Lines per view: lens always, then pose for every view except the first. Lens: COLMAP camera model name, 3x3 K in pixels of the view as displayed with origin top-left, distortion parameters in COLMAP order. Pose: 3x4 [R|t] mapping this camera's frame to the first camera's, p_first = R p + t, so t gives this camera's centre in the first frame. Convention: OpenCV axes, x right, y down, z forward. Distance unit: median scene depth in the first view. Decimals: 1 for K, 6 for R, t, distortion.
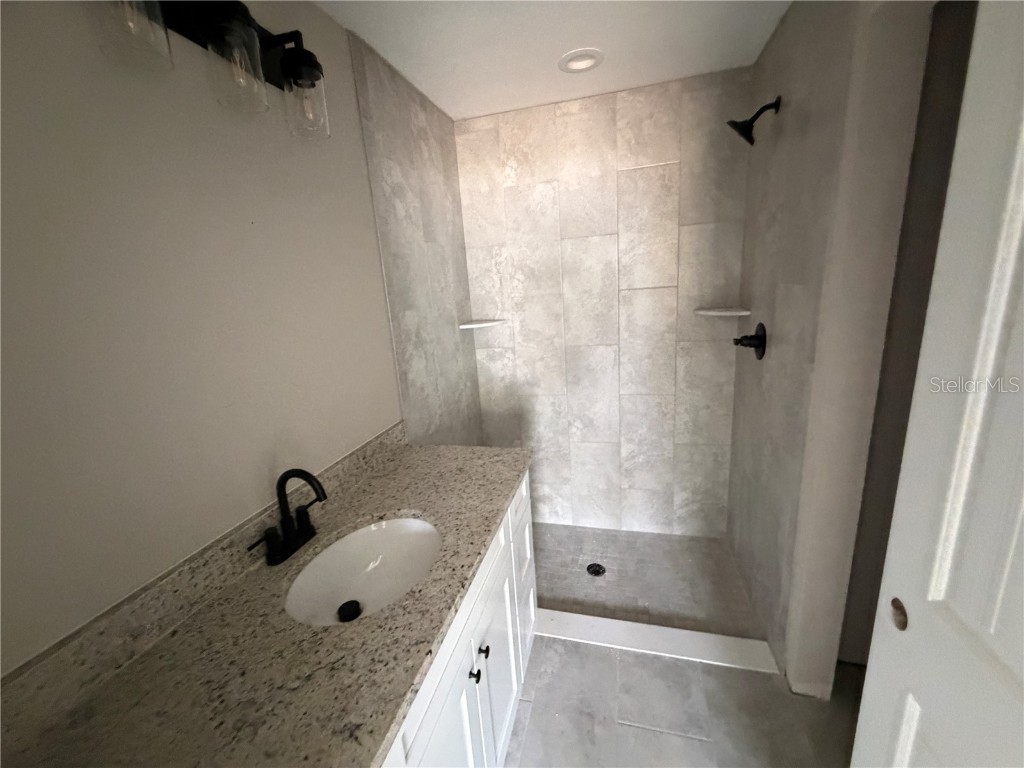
lens RADIAL K [[410.4, 0, 512.5], [0, 410.4, 379.5], [0, 0, 1]] dist [-0.001289, 0.000476]
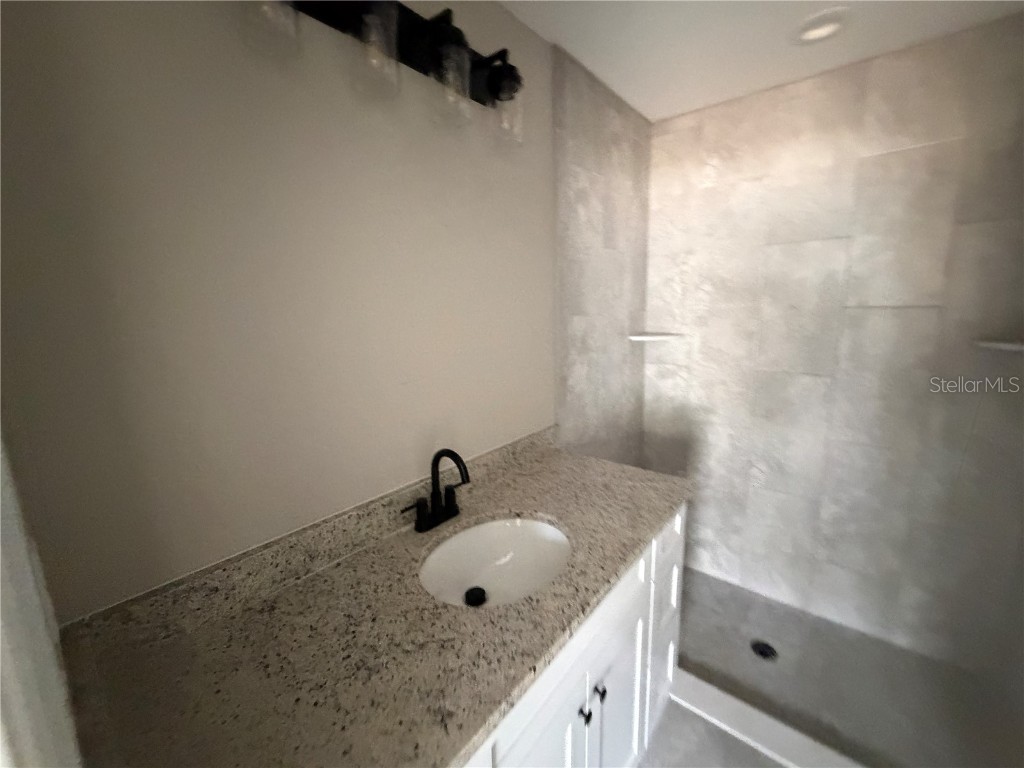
lens RADIAL K [[410.4, 0, 509.5], [0, 410.4, 378.5], [0, 0, 1]] dist [-0.001289, 0.000476]
pose [[0.905461, 0.119839, -0.407160, 0.021150], [-0.134696, 0.990855, -0.007906, 0.012538], [0.402489, 0.062001, 0.913323, 0.039550]]
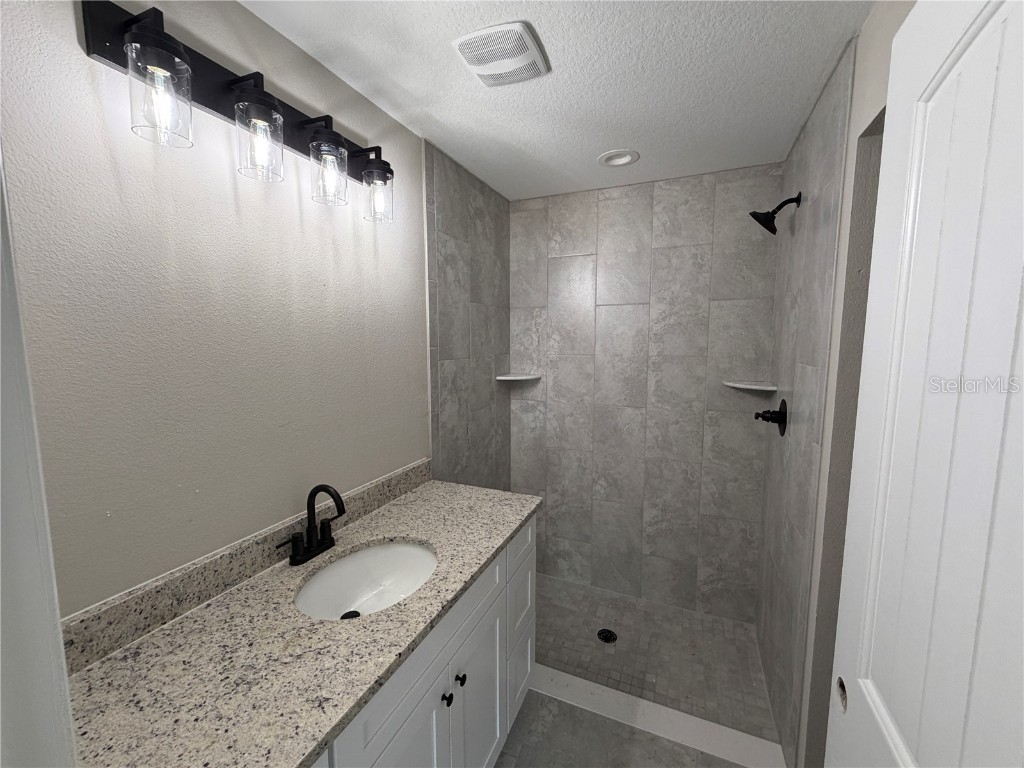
lens RADIAL K [[410.4, 0, 513.8], [0, 410.4, 379.5], [0, 0, 1]] dist [-0.001289, 0.000476]
pose [[0.986655, 0.084371, -0.139262, 0.094698], [-0.101239, 0.987738, -0.118847, 0.000541], [0.127527, 0.131360, 0.983098, -0.089215]]
